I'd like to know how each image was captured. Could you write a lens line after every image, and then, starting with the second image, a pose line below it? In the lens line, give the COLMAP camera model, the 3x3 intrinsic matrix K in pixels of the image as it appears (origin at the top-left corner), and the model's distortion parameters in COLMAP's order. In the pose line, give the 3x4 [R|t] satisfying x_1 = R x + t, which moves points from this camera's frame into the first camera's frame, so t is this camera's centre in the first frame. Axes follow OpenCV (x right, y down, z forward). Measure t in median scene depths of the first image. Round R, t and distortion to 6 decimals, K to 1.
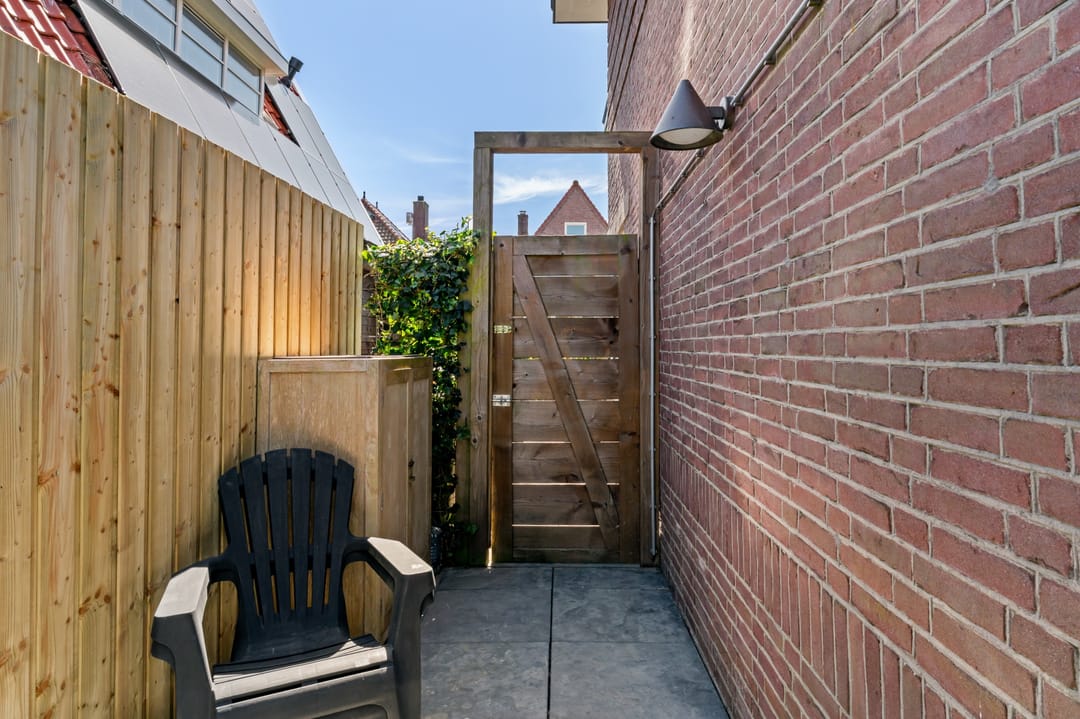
lens RADIAL K [[613.9, 0, 544.4], [0, 613.9, 339.4], [0, 0, 1]] dist [-0.000066, -0.000827]
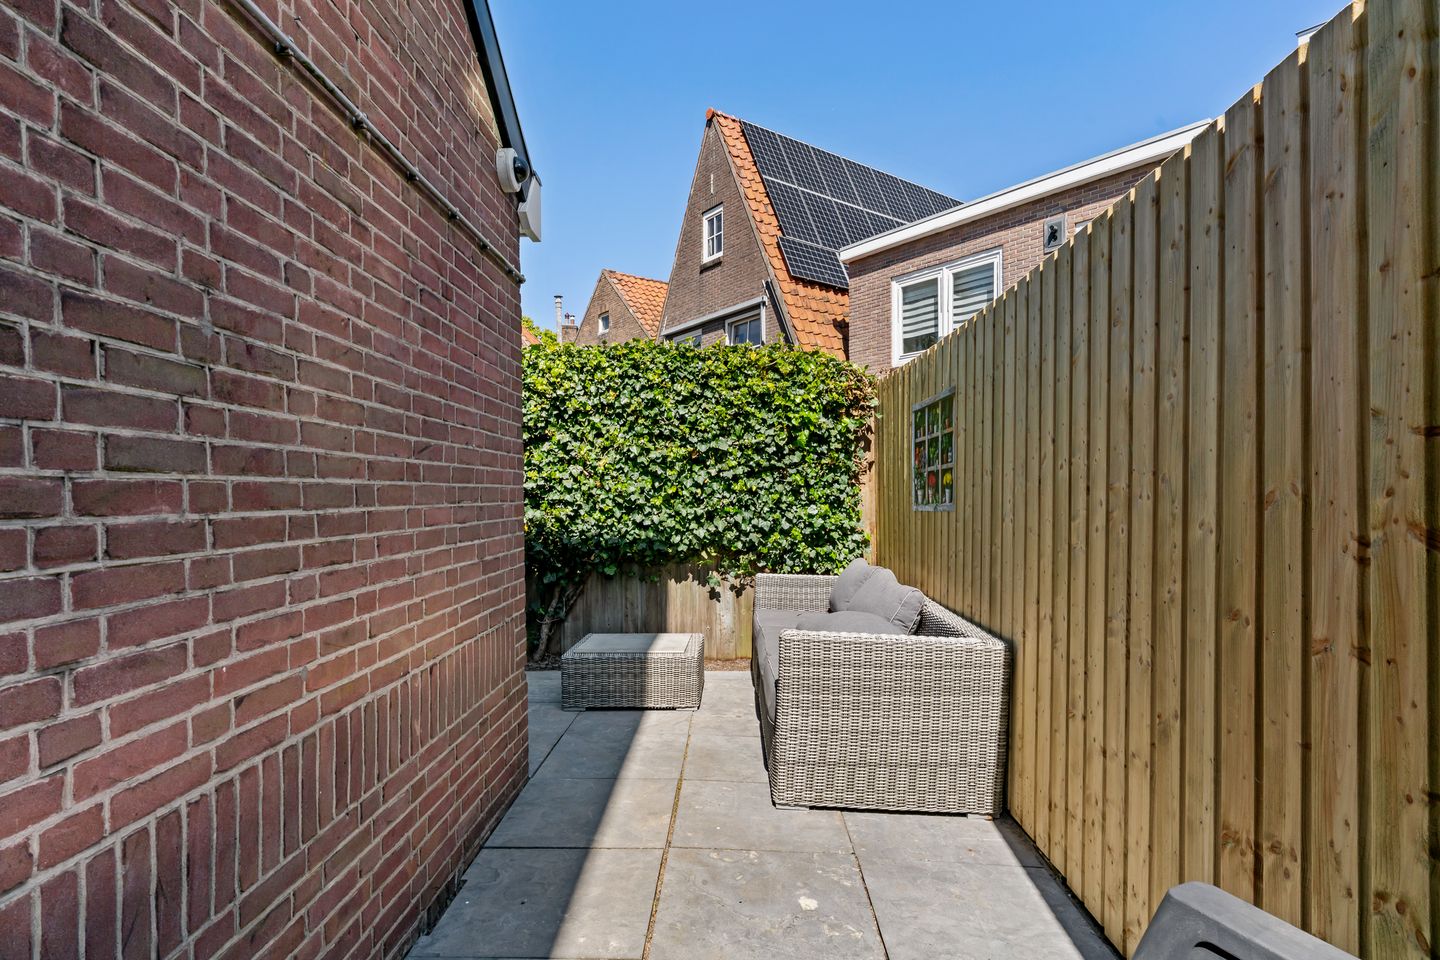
lens RADIAL K [[790.3, 0, 718.5], [0, 790.3, 475.0], [0, 0, 1]] dist [-0.001007, -0.000337]
pose [[-0.999977, 0.004355, 0.005166, -0.186645], [0.004170, 0.999367, -0.035341, 0.080111], [-0.005317, -0.035319, -0.999362, 2.526238]]
